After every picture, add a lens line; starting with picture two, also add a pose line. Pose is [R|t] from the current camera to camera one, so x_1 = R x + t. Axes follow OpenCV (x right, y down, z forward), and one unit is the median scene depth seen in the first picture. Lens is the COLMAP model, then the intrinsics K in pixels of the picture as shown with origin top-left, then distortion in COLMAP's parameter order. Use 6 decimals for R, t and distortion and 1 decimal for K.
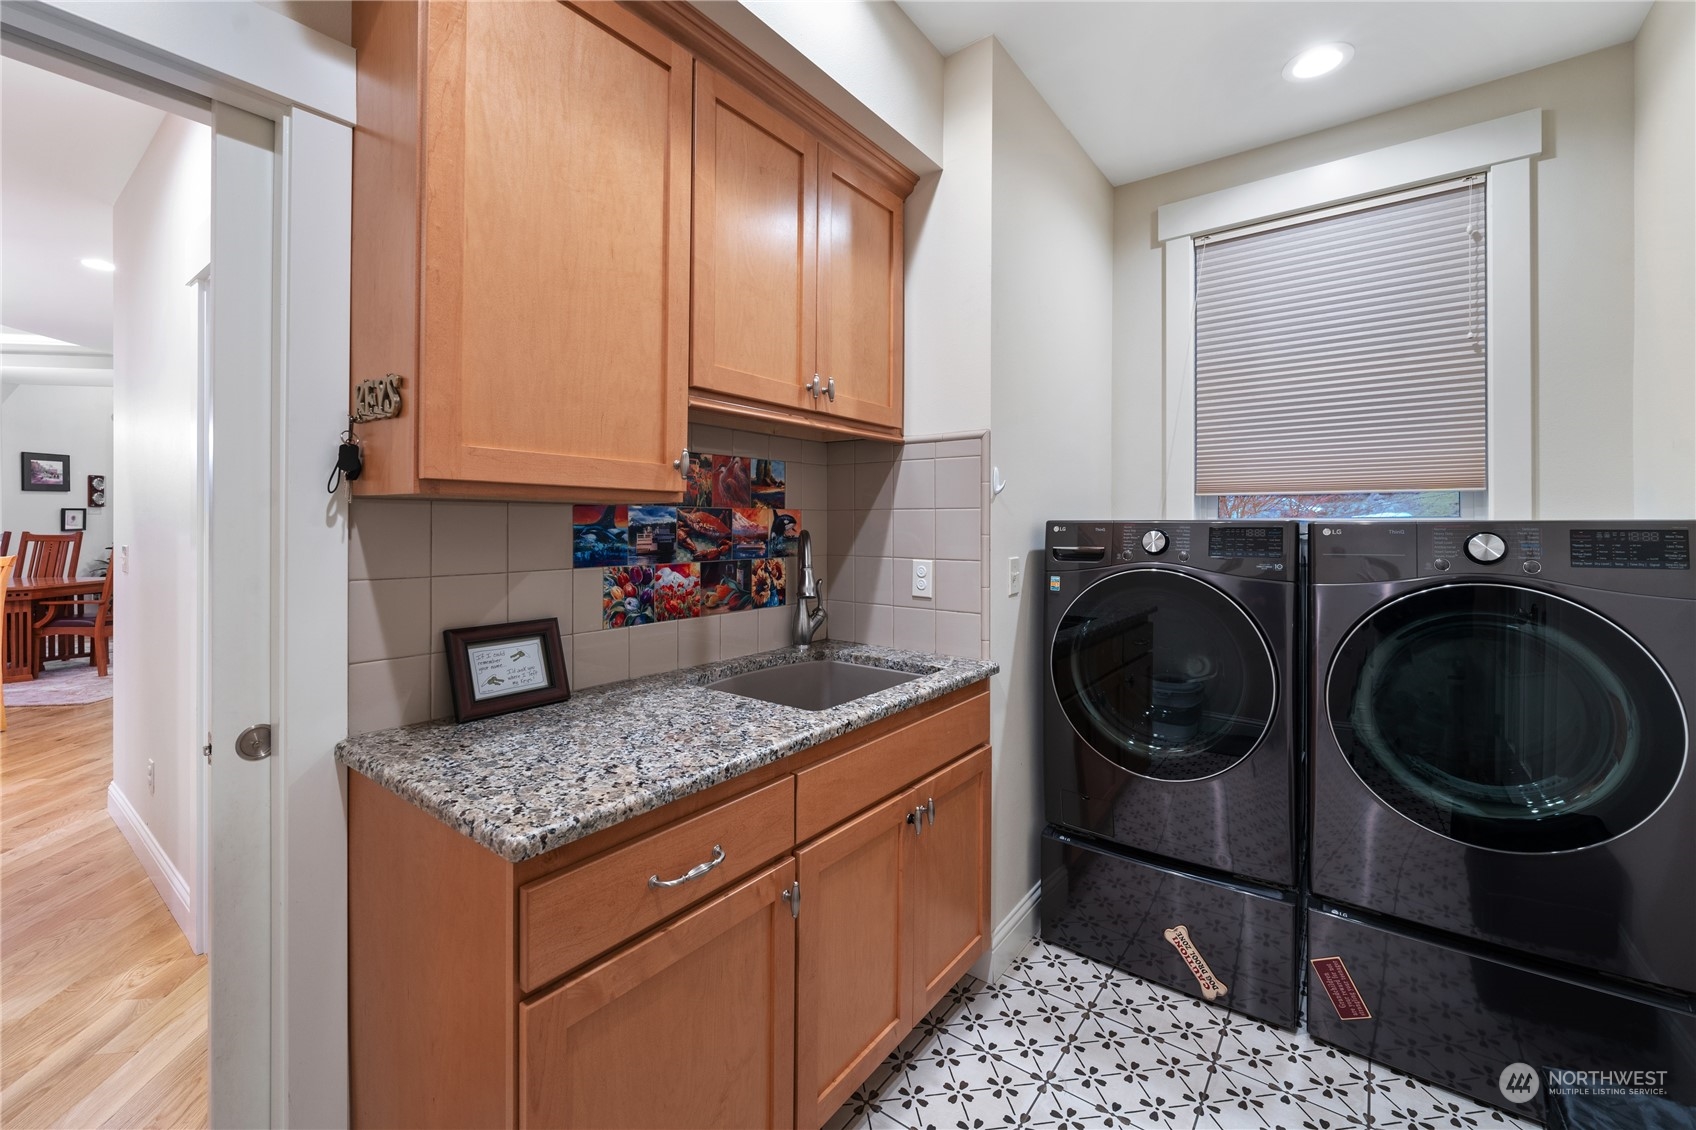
lens RADIAL K [[690.4, 0, 848.2], [0, 690.4, 528.7], [0, 0, 1]] dist [-0.008310, 0.000719]
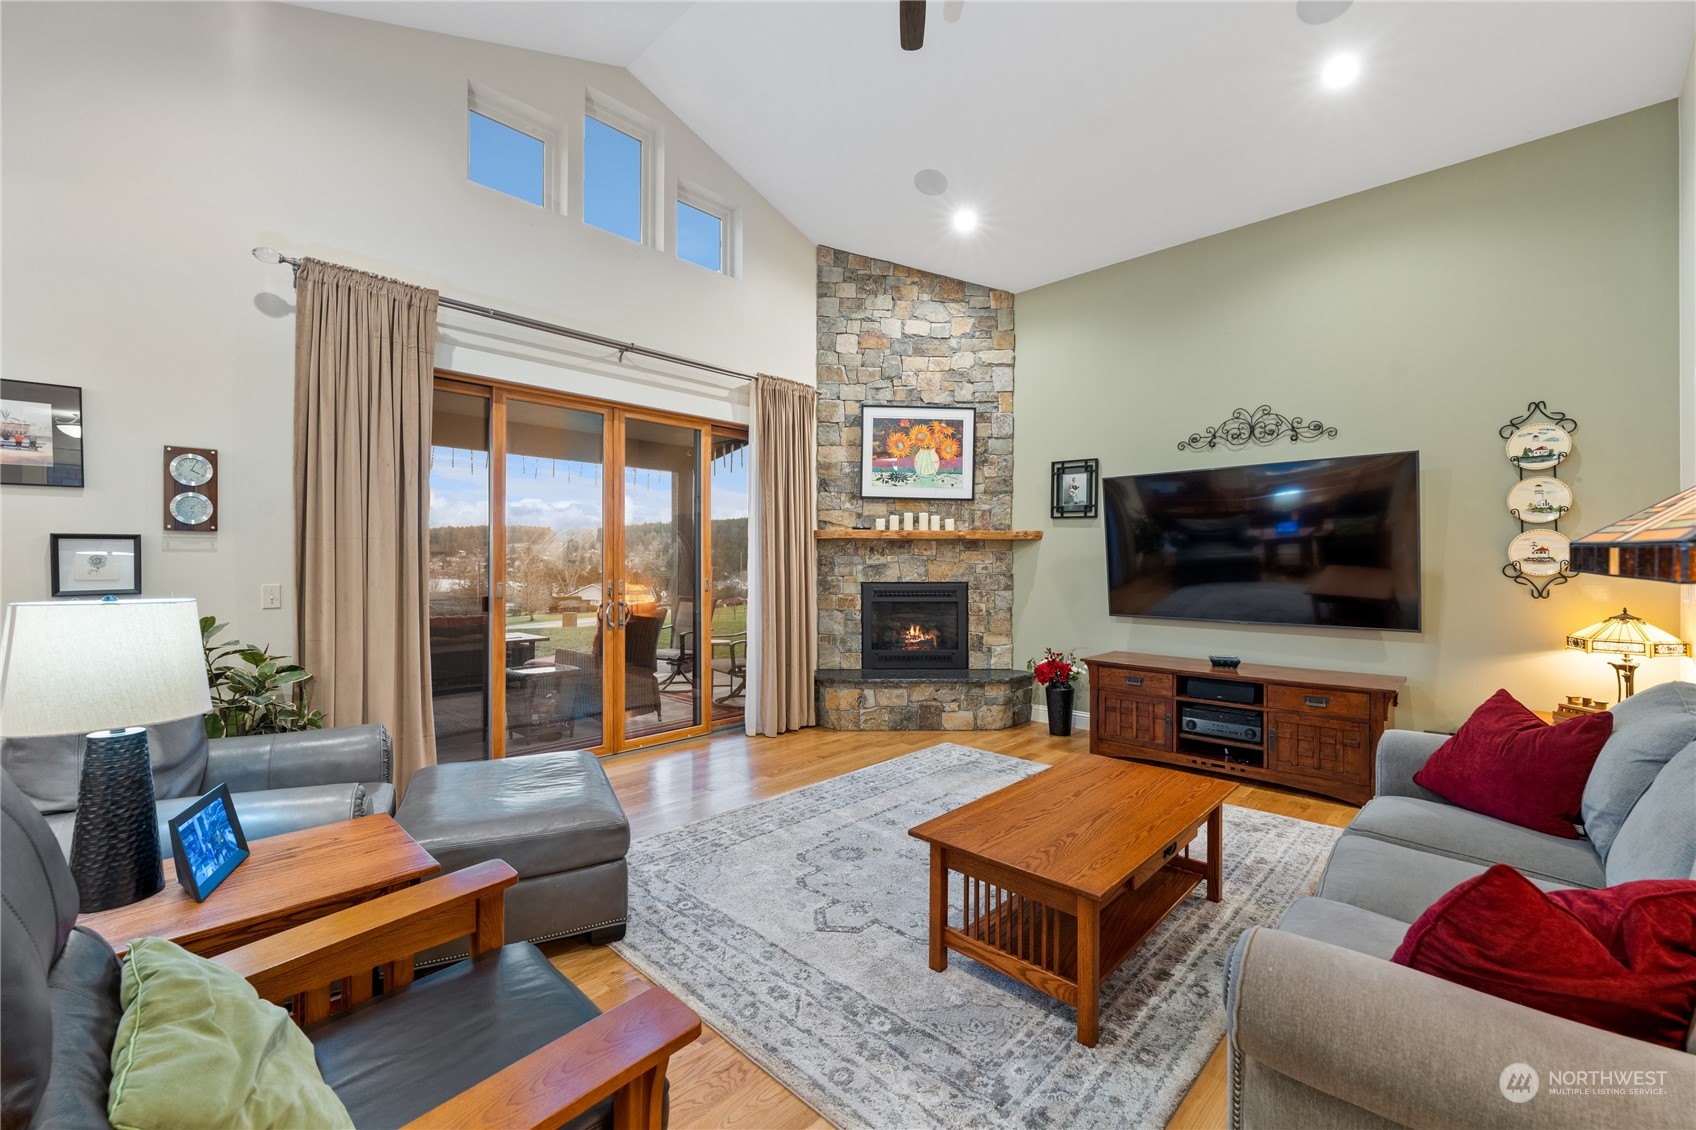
lens RADIAL K [[690.4, 0, 855.3], [0, 690.4, 561.6], [0, 0, 1]] dist [-0.008310, 0.000719]
pose [[0.626325, -0.006572, -0.779534, -0.601219], [-0.004527, 0.999917, -0.012067, -0.012514], [0.779549, 0.011086, 0.626244, 1.100290]]
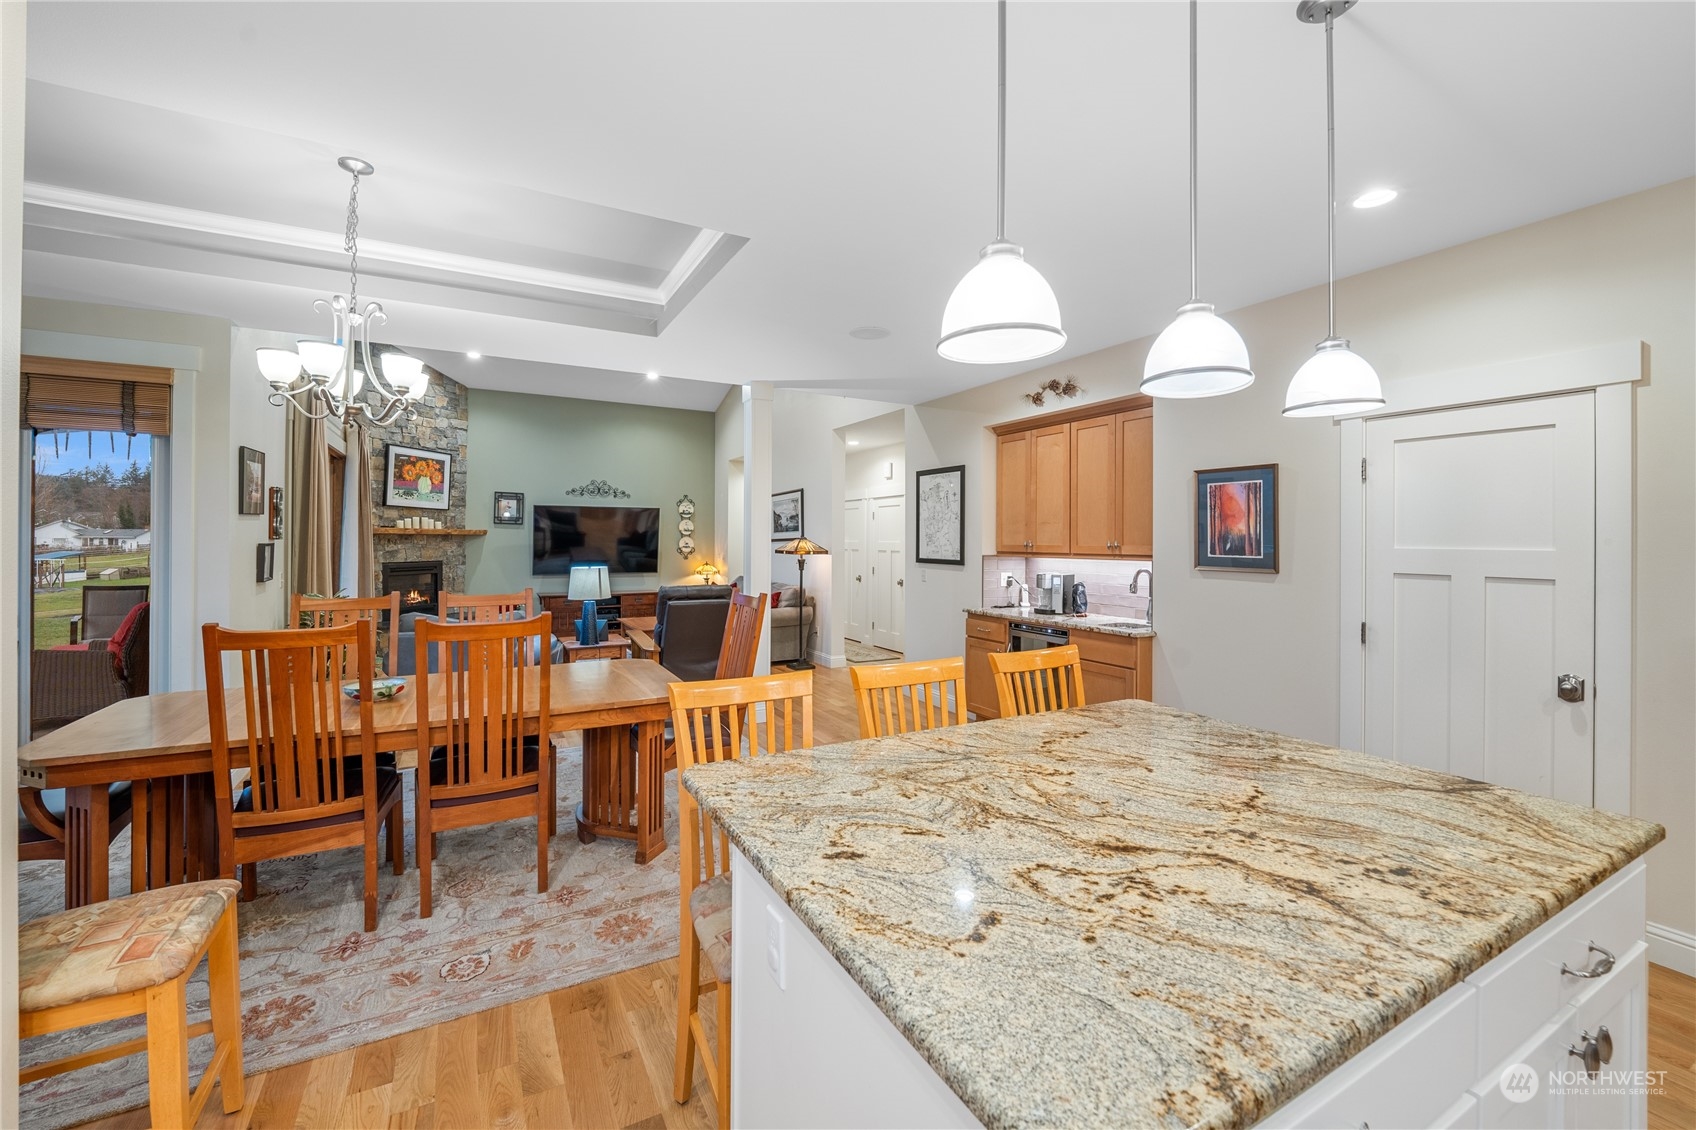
lens RADIAL K [[690.4, 0, 842.1], [0, 690.4, 544.8], [0, 0, 1]] dist [-0.008310, 0.000719]
pose [[0.934000, -0.003767, 0.357254, -0.891386], [0.002982, 0.999992, 0.002748, -0.028868], [-0.357262, -0.001501, 0.934003, 0.271330]]
